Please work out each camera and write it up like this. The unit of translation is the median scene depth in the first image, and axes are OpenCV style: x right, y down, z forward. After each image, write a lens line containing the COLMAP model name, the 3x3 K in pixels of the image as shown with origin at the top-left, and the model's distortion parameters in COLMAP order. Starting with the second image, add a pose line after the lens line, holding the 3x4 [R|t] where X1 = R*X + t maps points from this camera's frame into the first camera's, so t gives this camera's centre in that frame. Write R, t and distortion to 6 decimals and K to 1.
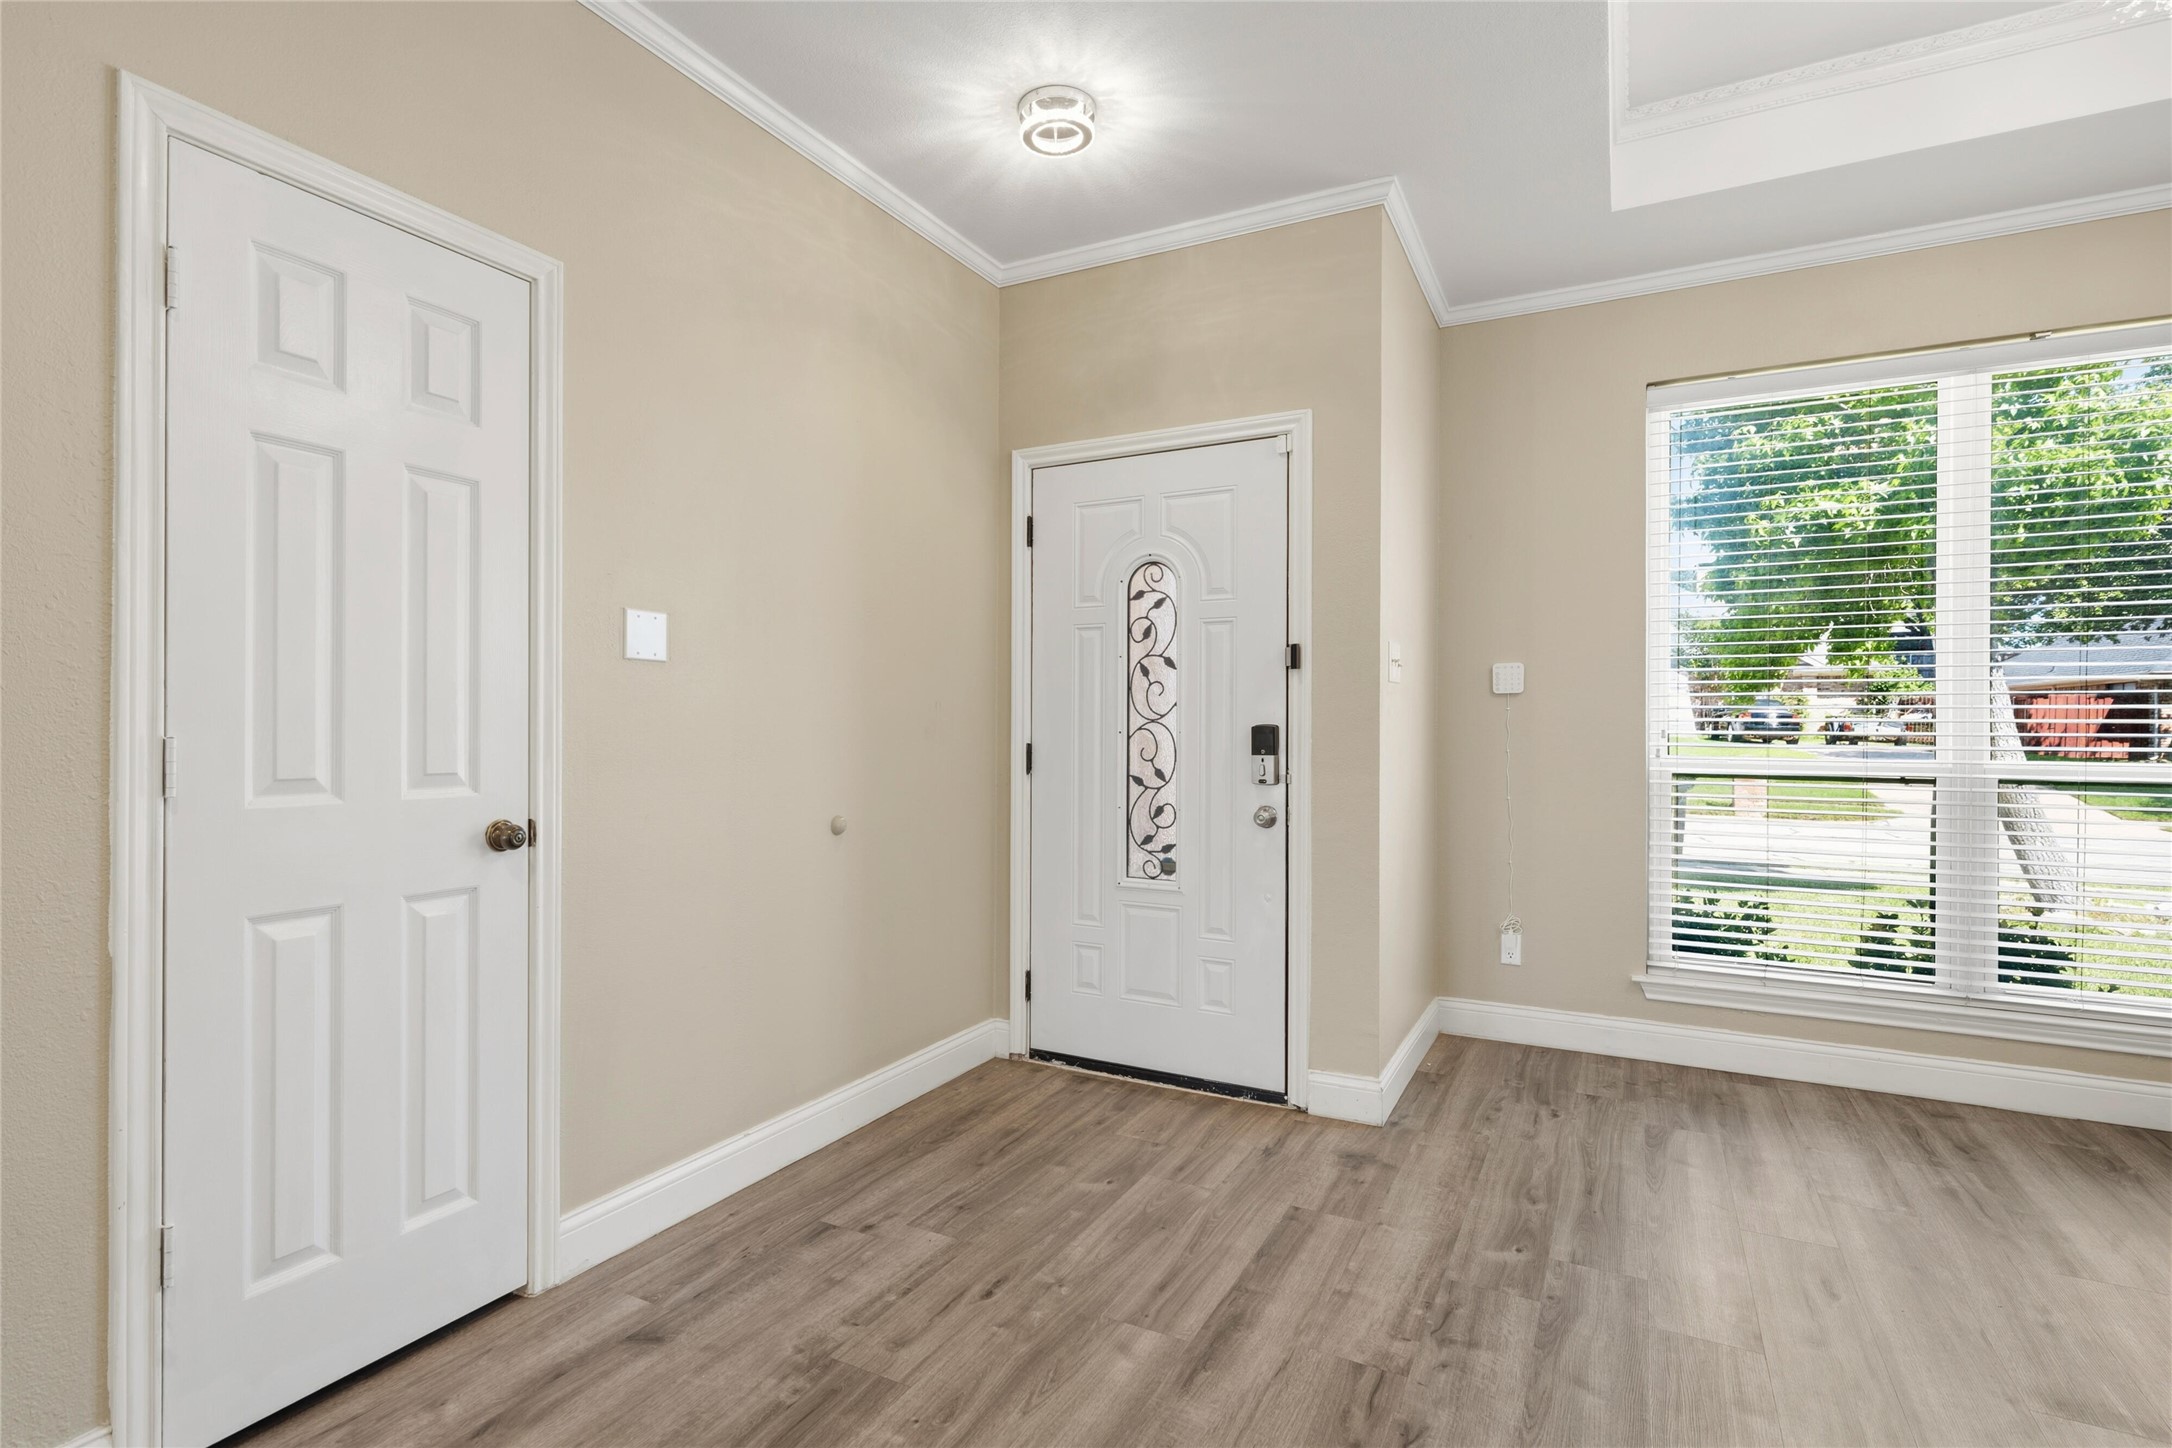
lens RADIAL K [[1068.2, 0, 1067.4], [0, 1068.2, 726.0], [0, 0, 1]] dist [0.003582, -0.000142]
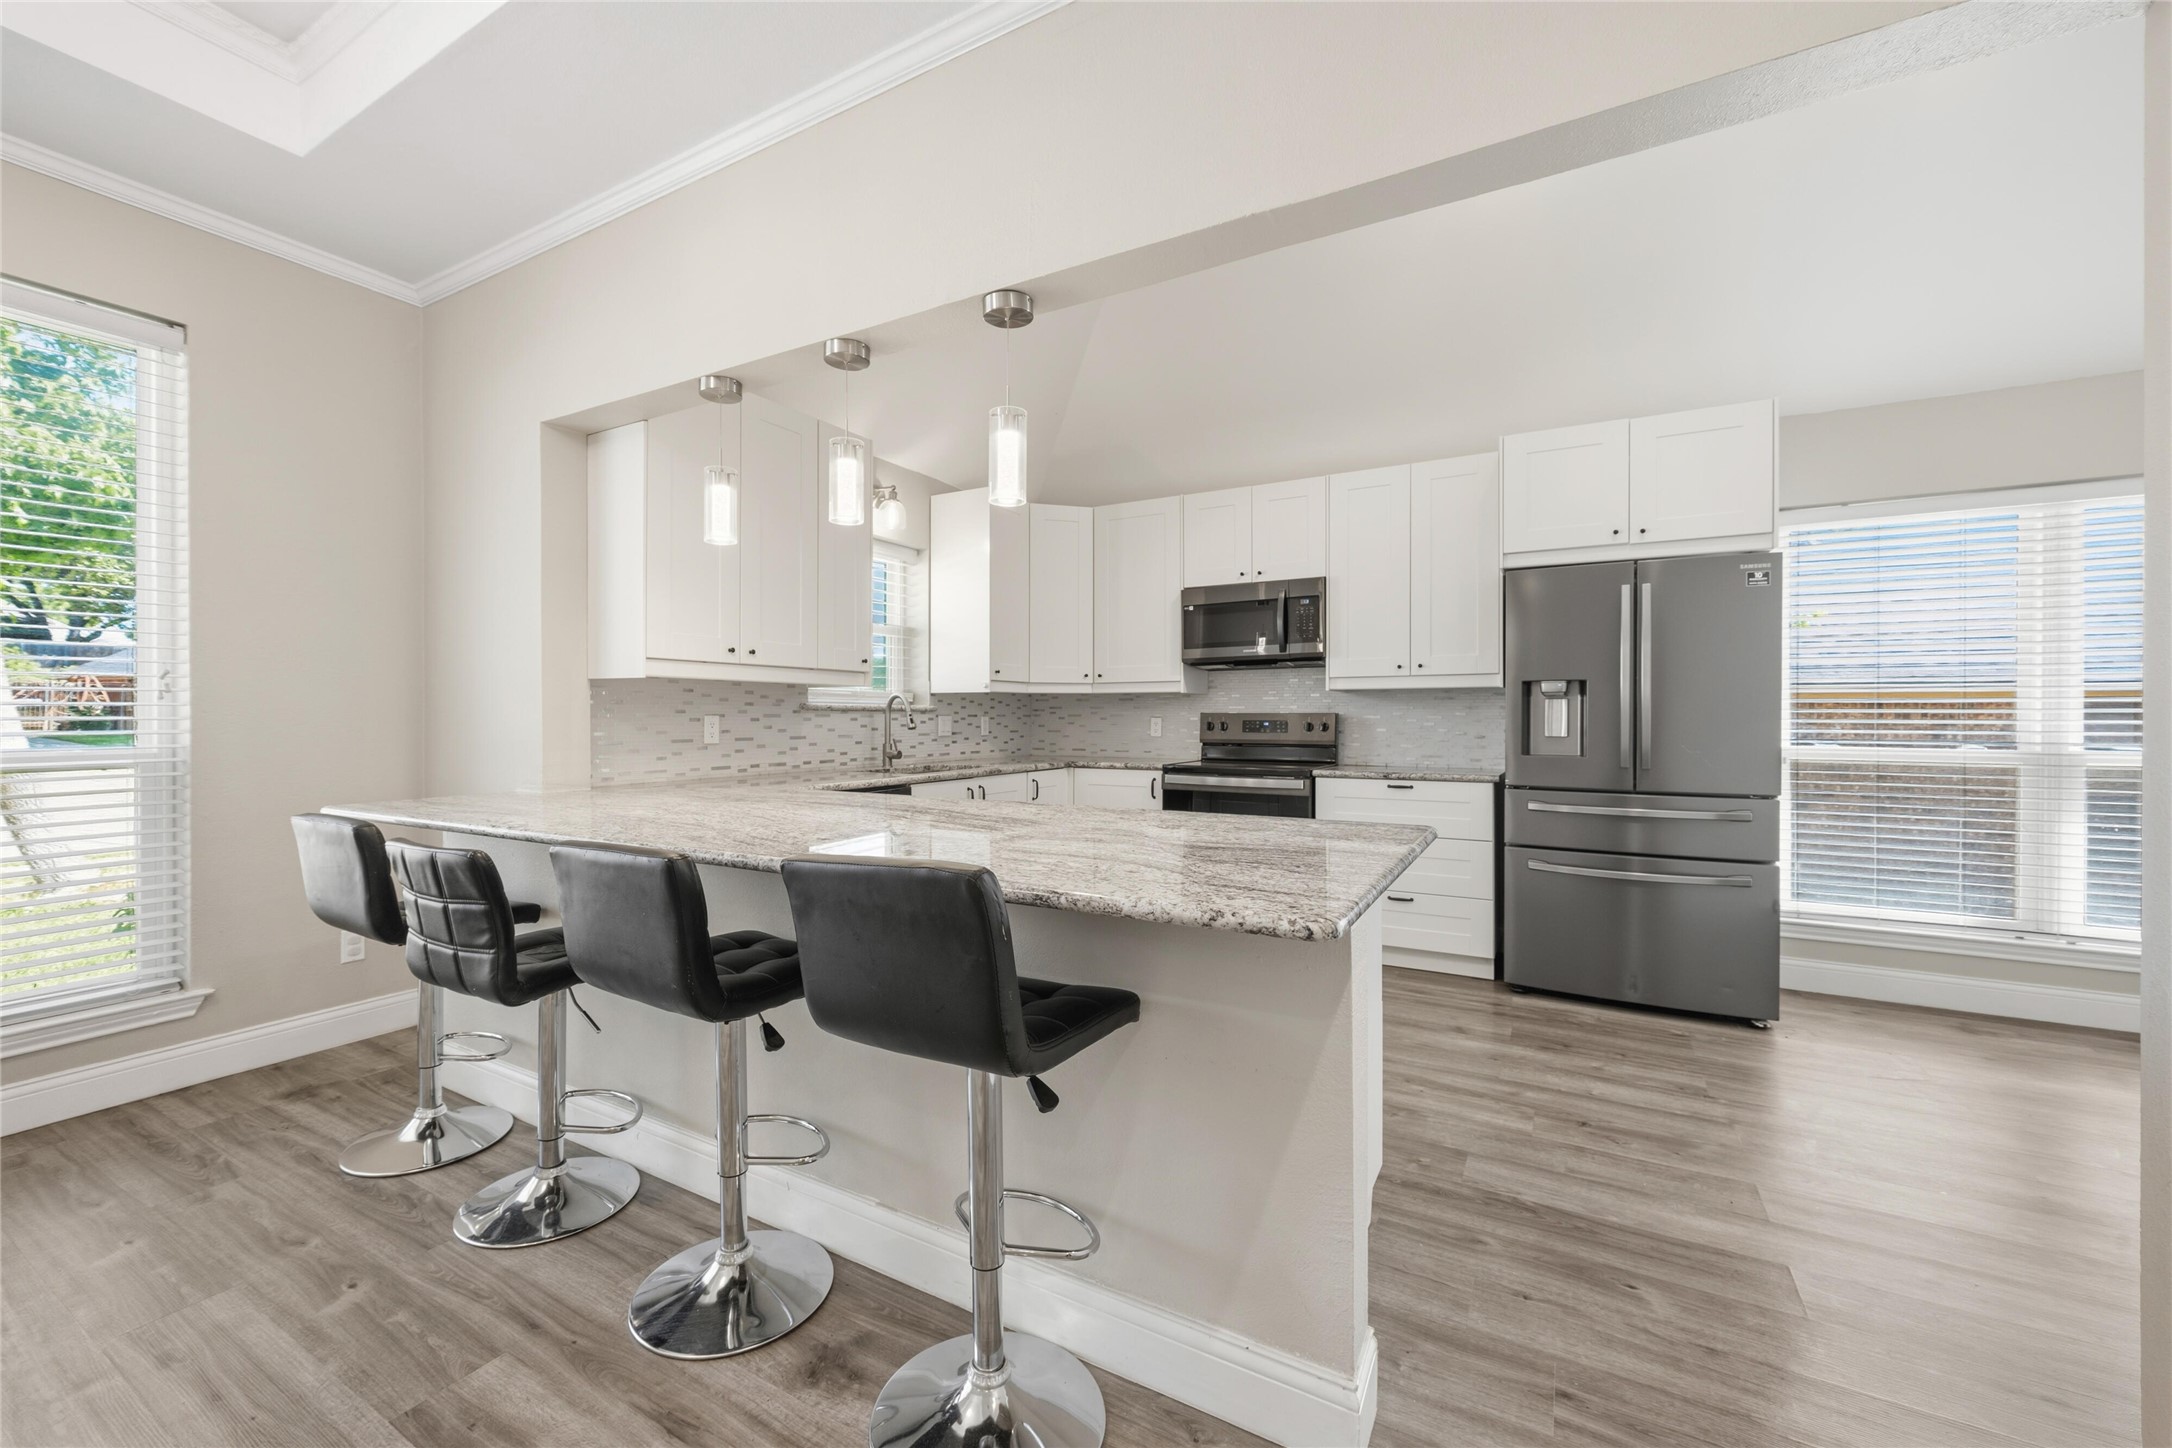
lens RADIAL K [[859.4, 0, 1073.6], [0, 859.4, 720.9], [0, 0, 1]] dist [0.003445, 0.000271]
pose [[0.028898, -0.012667, 0.999502, 0.325492], [0.001497, 0.999919, 0.012629, 0.003382], [-0.999581, 0.001131, 0.028915, 0.018572]]
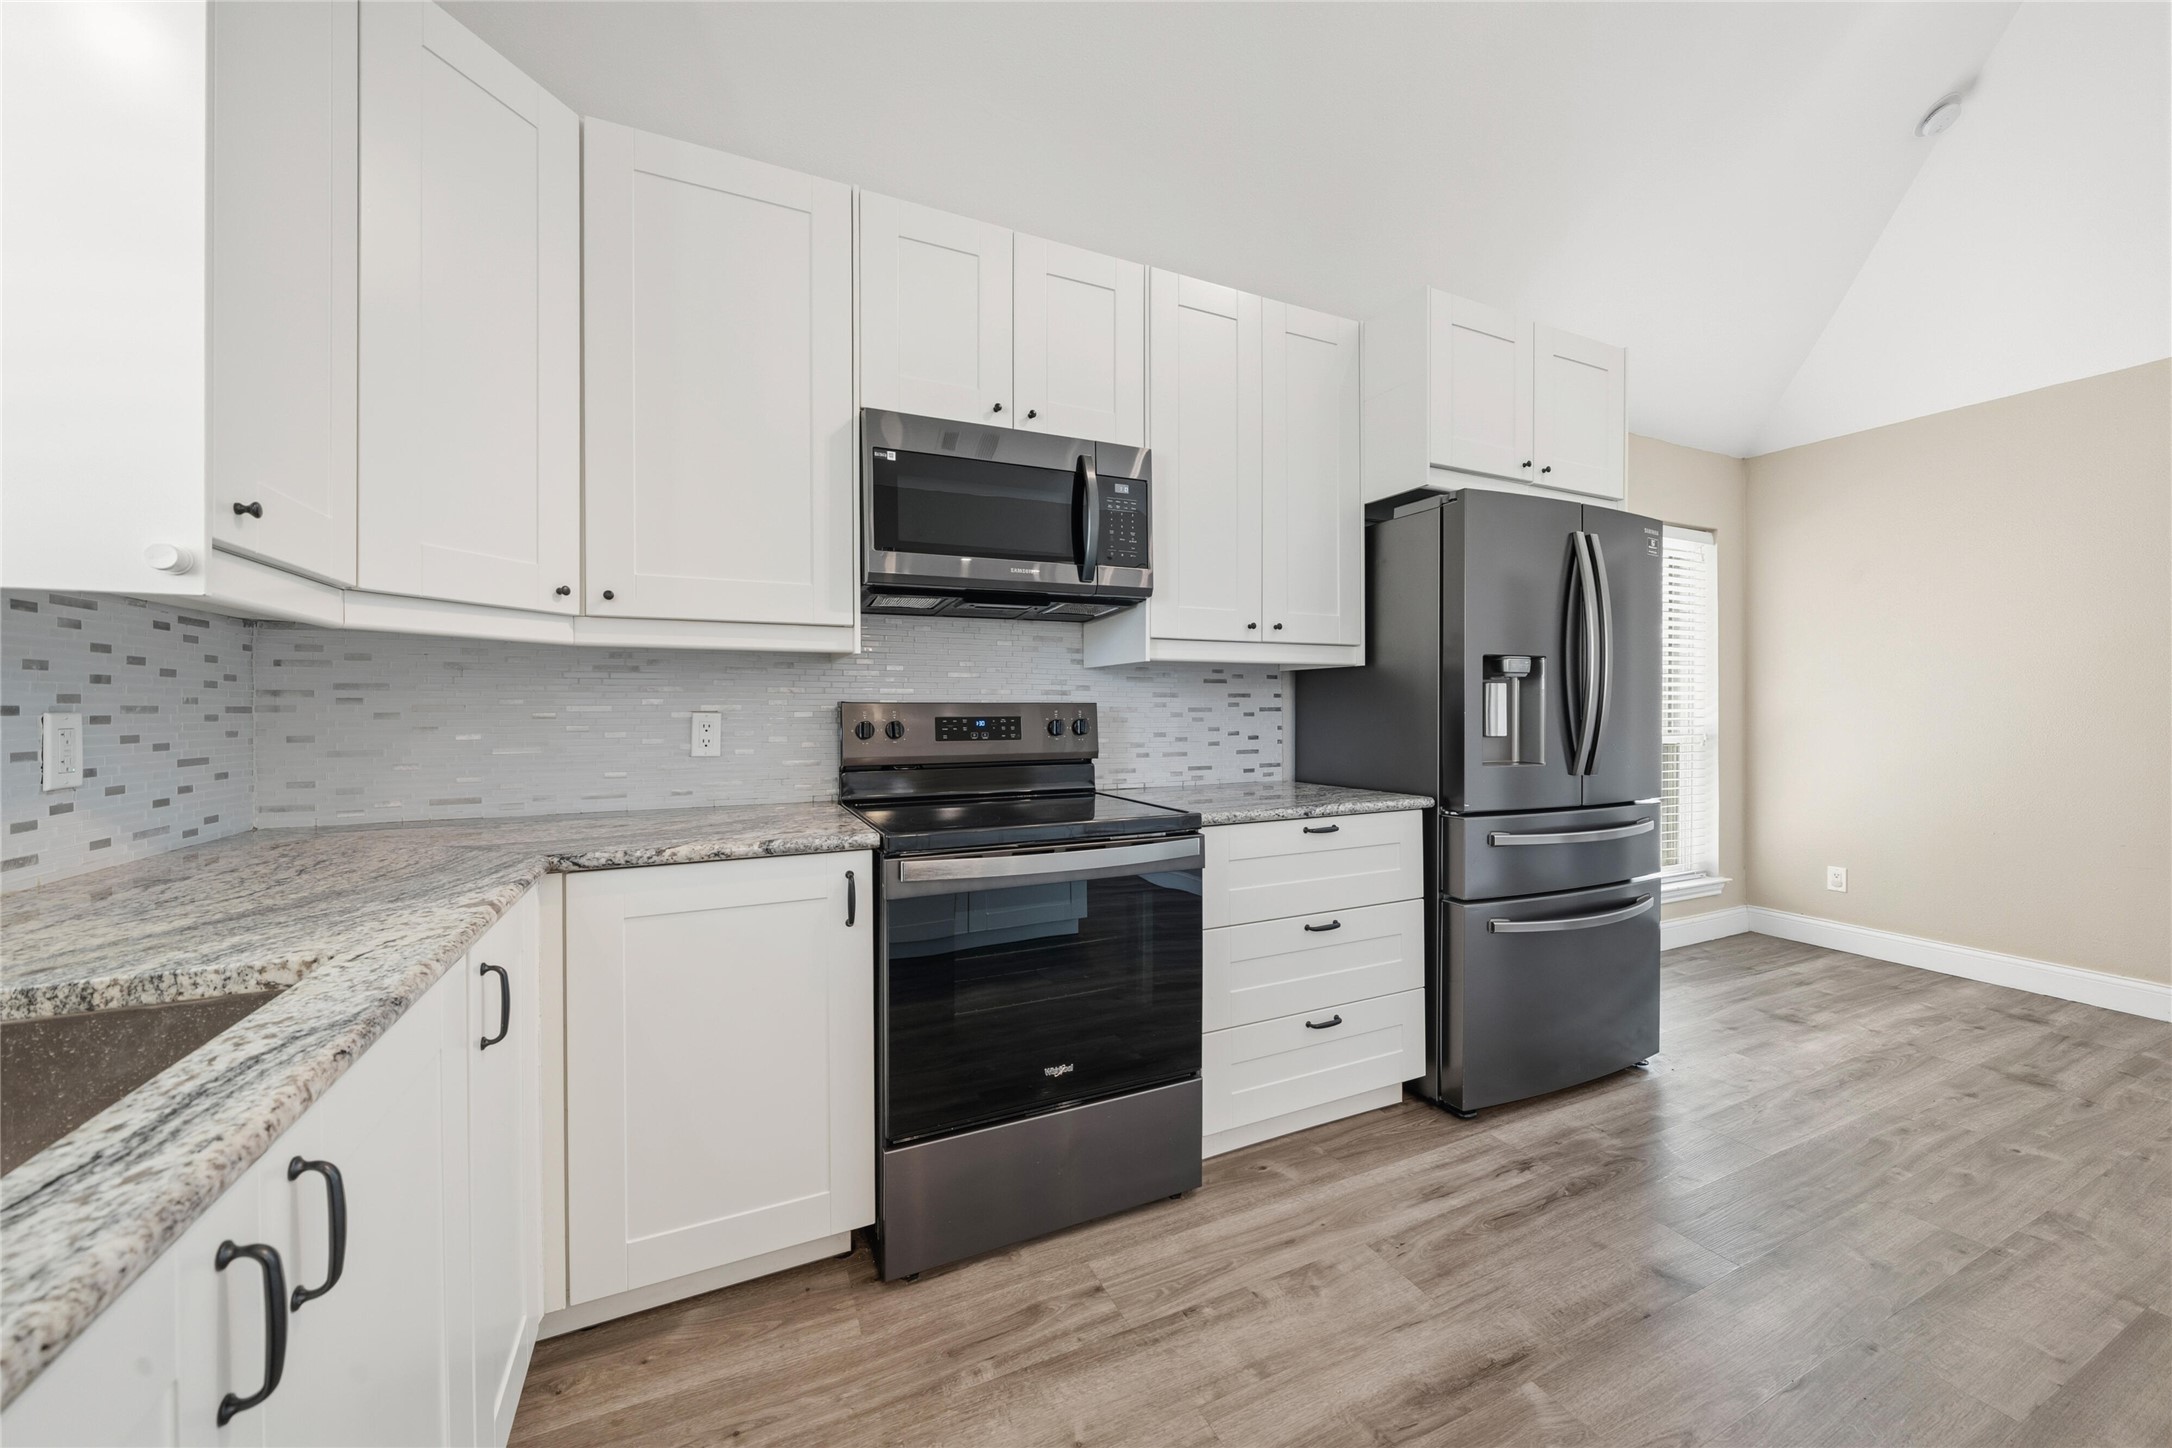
lens RADIAL K [[759.6, 0, 1040.1], [0, 759.6, 711.9], [0, 0, 1]] dist [-0.005611, 0.000497]
pose [[-0.782802, -0.008236, 0.622217, 1.346072], [-0.002076, 0.999941, 0.010624, 0.010146], [-0.622268, 0.007025, -0.782773, 0.222541]]
